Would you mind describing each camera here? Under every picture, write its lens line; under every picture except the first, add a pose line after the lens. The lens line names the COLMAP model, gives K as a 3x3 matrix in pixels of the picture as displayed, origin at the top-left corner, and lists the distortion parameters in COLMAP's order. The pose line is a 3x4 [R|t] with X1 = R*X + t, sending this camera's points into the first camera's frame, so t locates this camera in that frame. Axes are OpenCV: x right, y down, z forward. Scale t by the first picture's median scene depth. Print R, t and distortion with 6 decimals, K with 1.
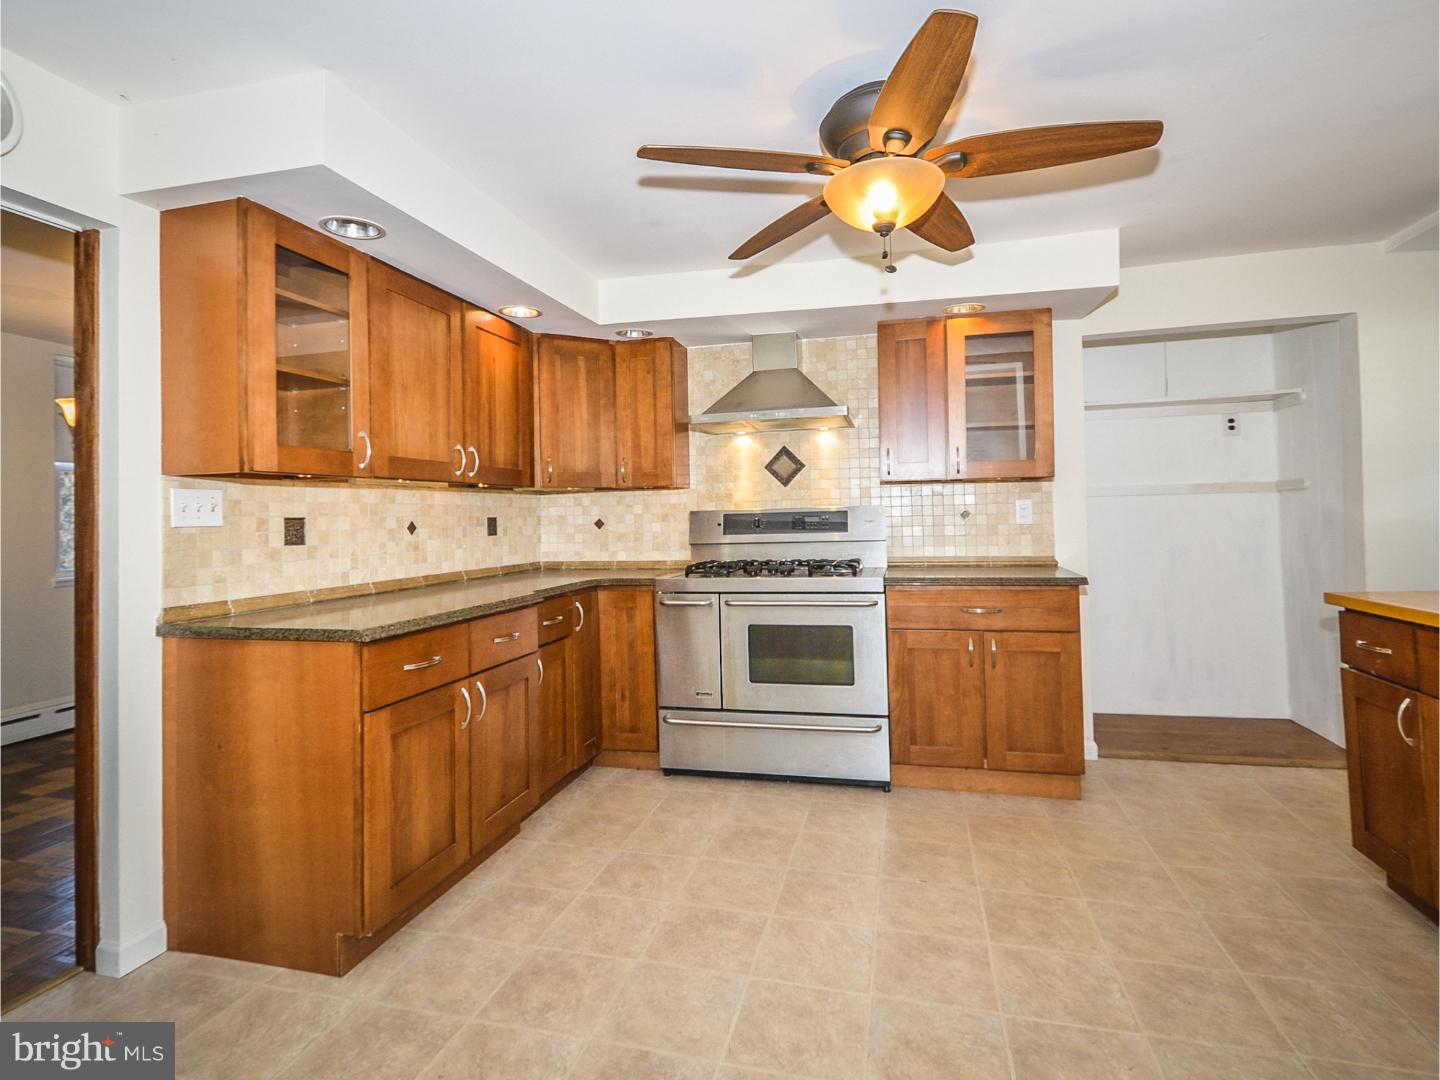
lens RADIAL K [[748.9, 0, 728.7], [0, 748.9, 497.4], [0, 0, 1]] dist [0.001730, -0.001198]
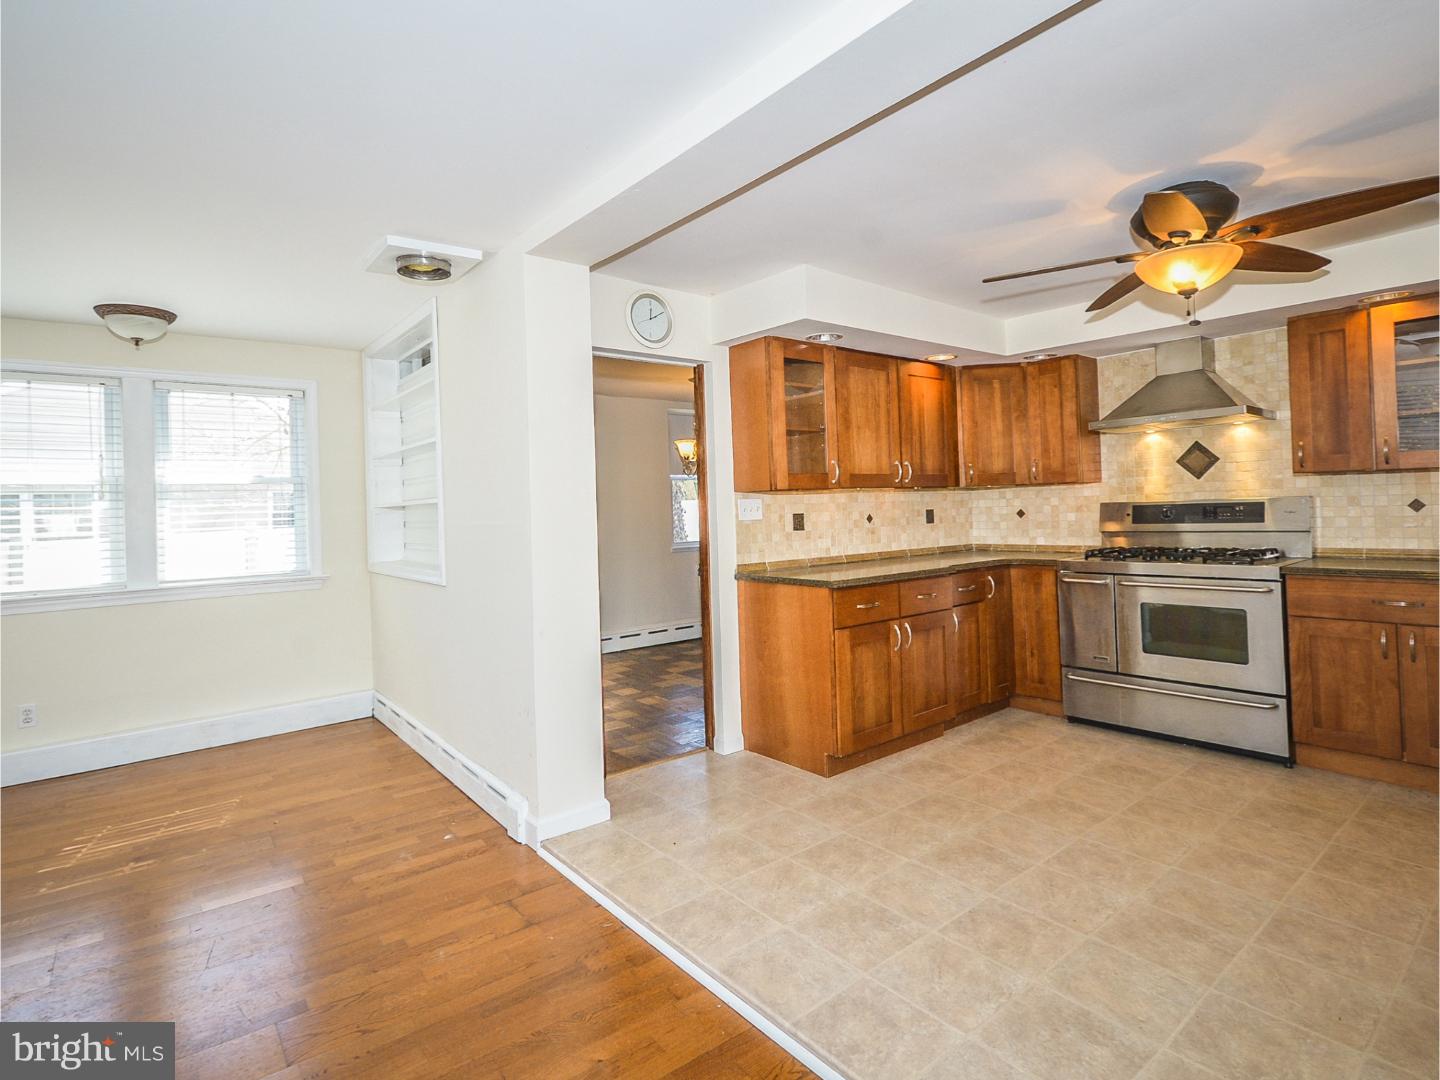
lens RADIAL K [[748.9, 0, 728.7], [0, 748.9, 497.4], [0, 0, 1]] dist [0.001730, -0.001198]
pose [[0.811523, -0.012517, -0.584187, 0.204921], [0.027487, 0.999482, 0.016768, -0.032414], [0.583674, -0.029665, 0.811446, -0.335352]]
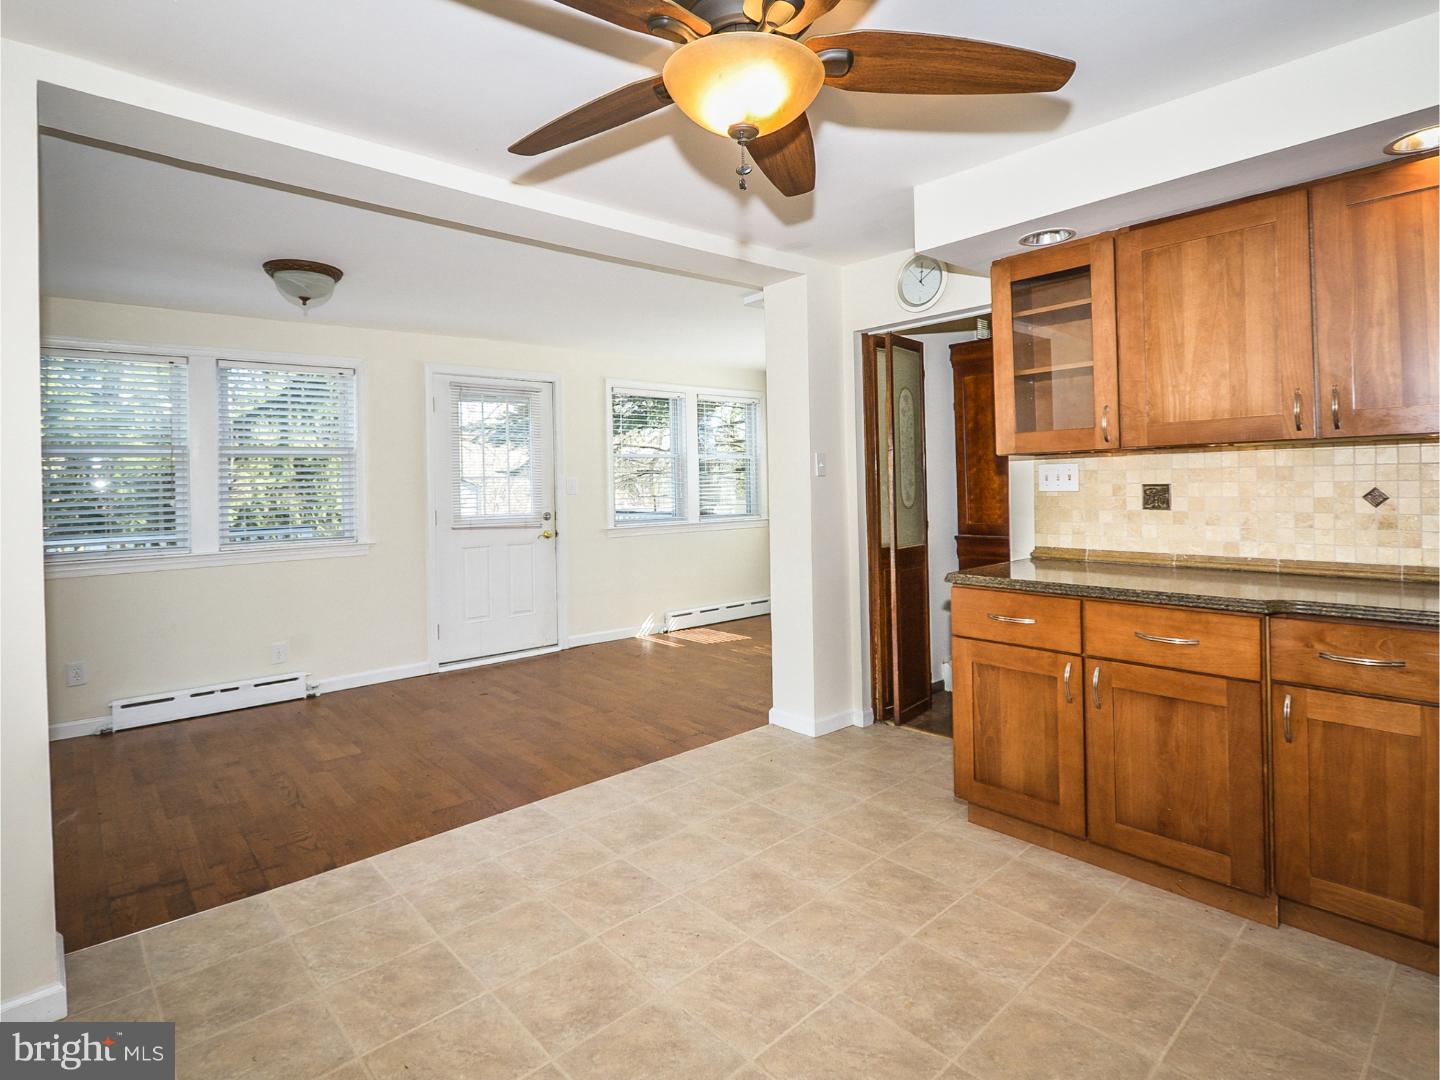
lens RADIAL K [[777.1, 0, 733.1], [0, 777.1, 474.3], [0, 0, 1]] dist [0.028528, 0.000055]
pose [[-0.551443, 0.025156, -0.833833, 0.575701], [0.057124, 0.998338, -0.007659, -0.010959], [0.832254, -0.051855, -0.551964, 0.921223]]
